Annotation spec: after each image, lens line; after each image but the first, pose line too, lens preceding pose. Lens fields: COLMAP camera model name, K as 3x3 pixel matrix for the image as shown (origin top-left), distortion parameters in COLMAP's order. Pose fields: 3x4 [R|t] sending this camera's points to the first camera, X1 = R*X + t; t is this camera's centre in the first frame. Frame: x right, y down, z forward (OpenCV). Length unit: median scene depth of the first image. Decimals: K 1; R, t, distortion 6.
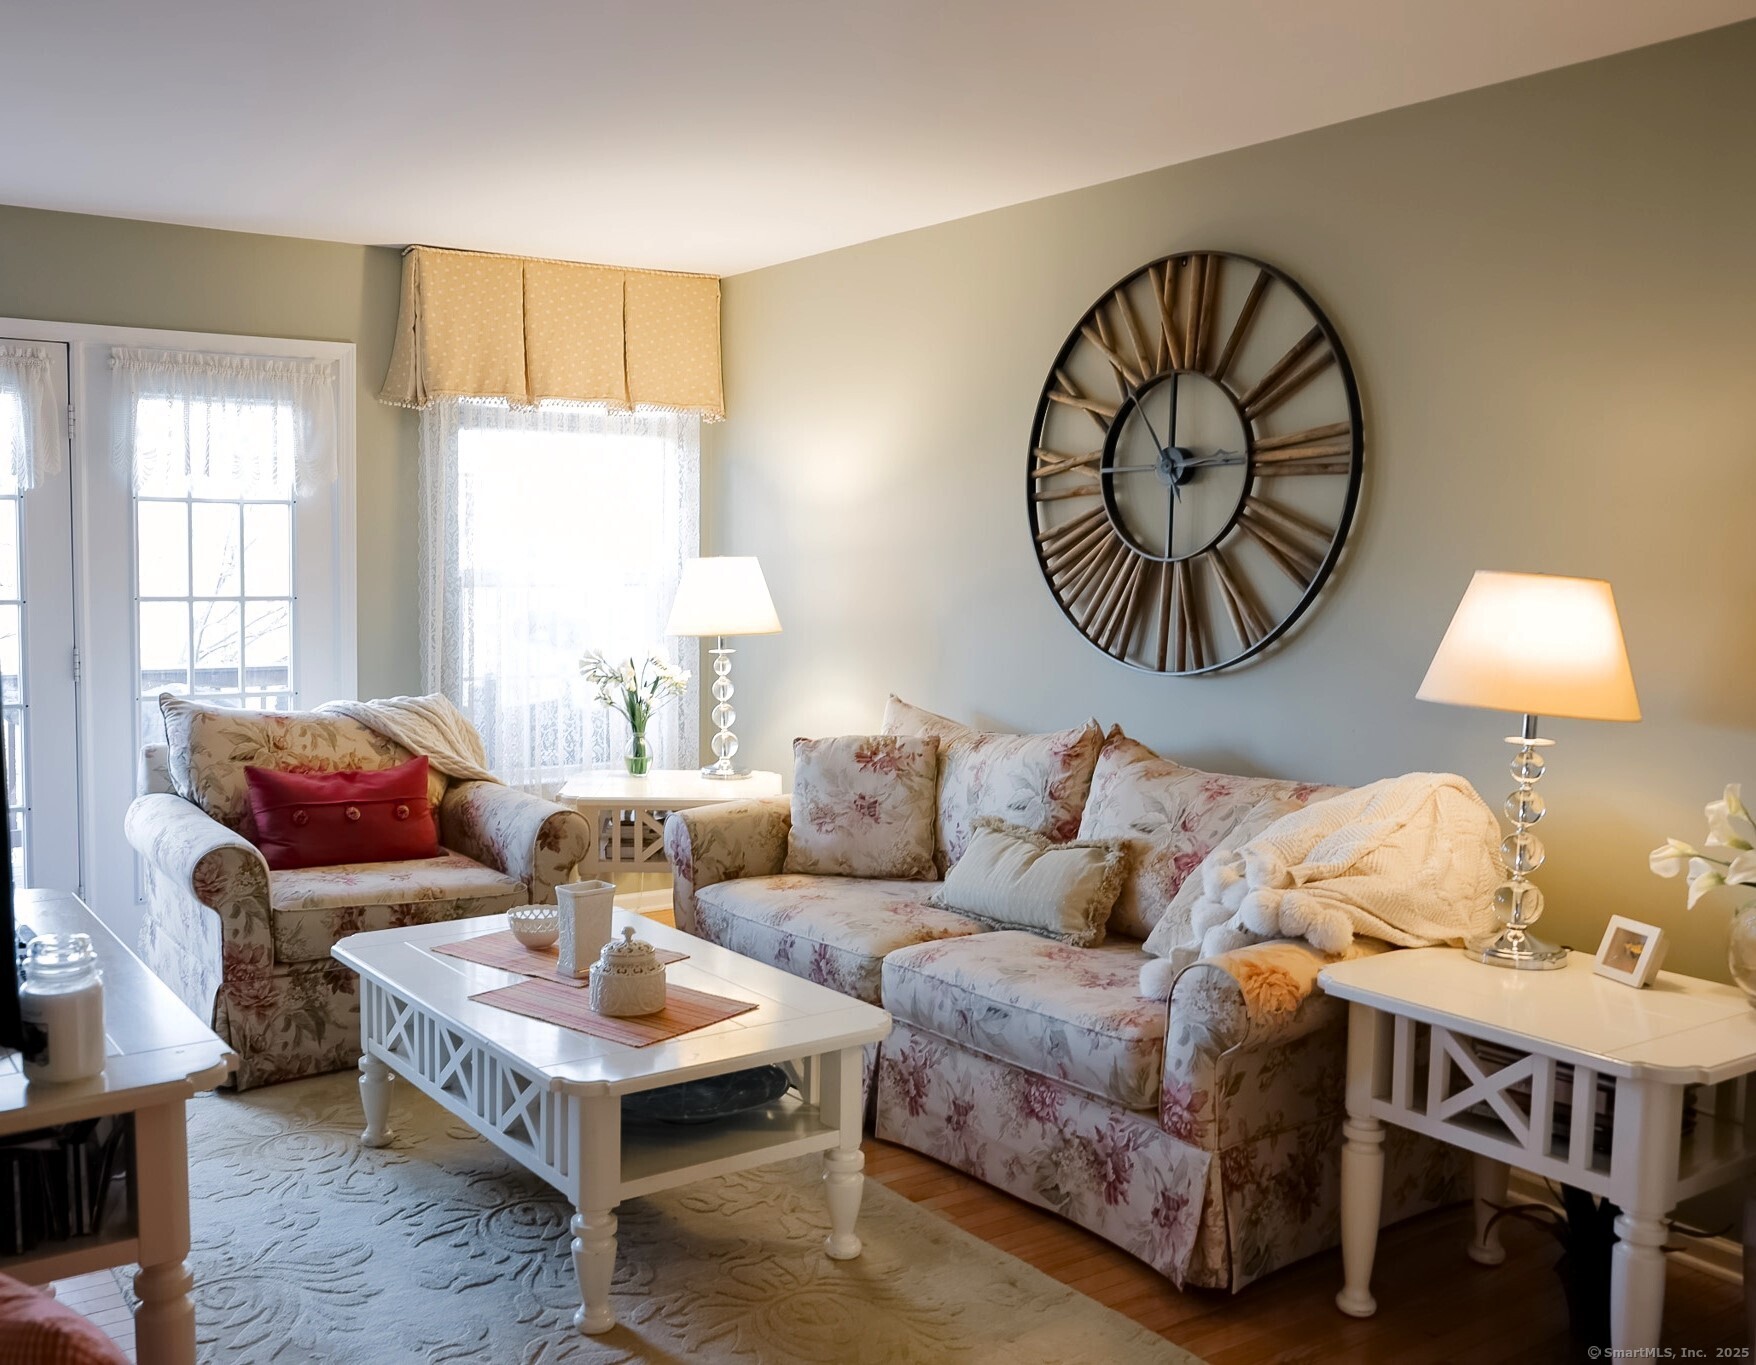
lens RADIAL K [[1706.9, 0, 713.4], [0, 1706.9, 675.0], [0, 0, 1]] dist [-0.012622, -0.001647]
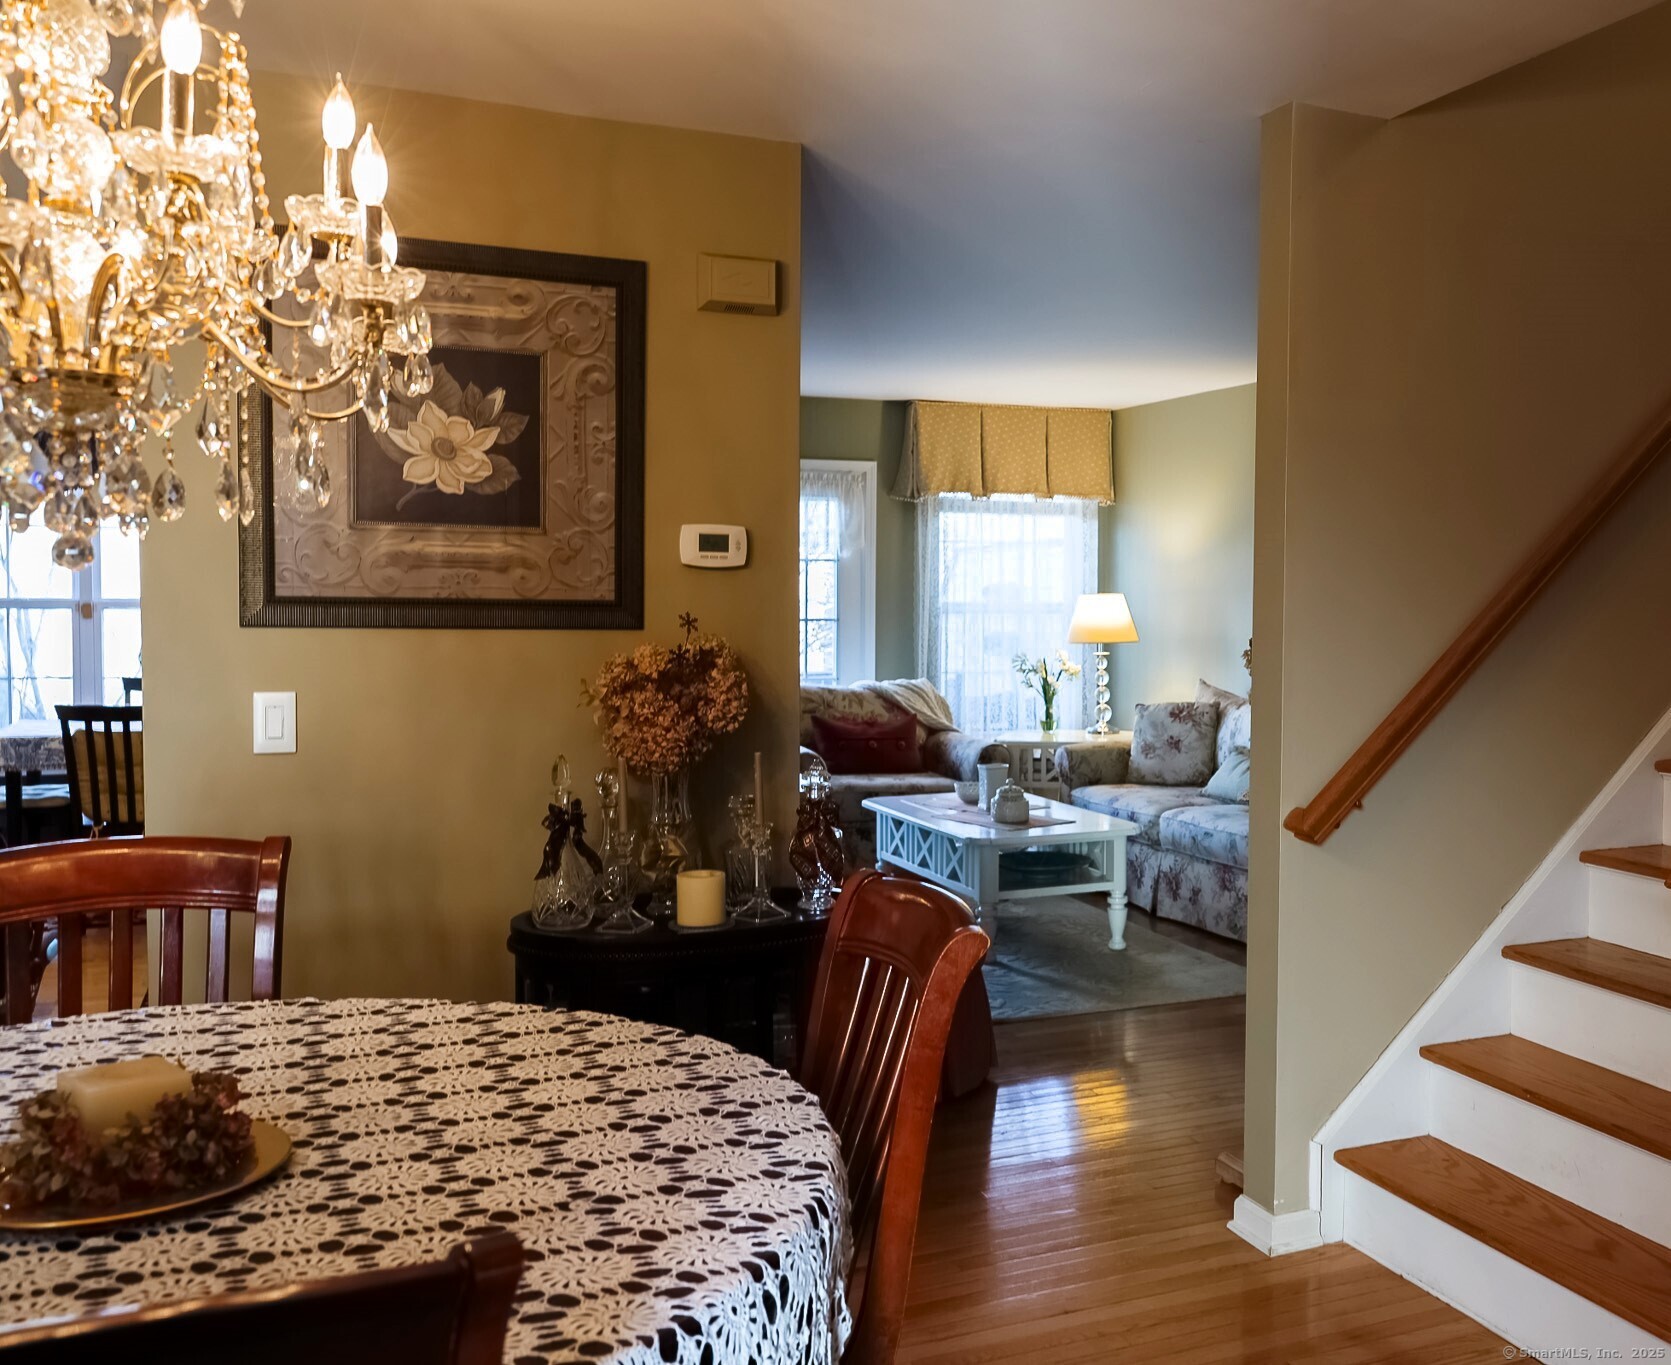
lens RADIAL K [[1388.0, 0, 835.5], [0, 1388.0, 682.5], [0, 0, 1]] dist [-0.001885, 0.000011]
pose [[0.973645, 0.012884, -0.227703, 0.063494], [-0.014088, 0.999894, -0.003664, 0.022942], [0.227632, 0.006775, 0.973724, -0.336512]]
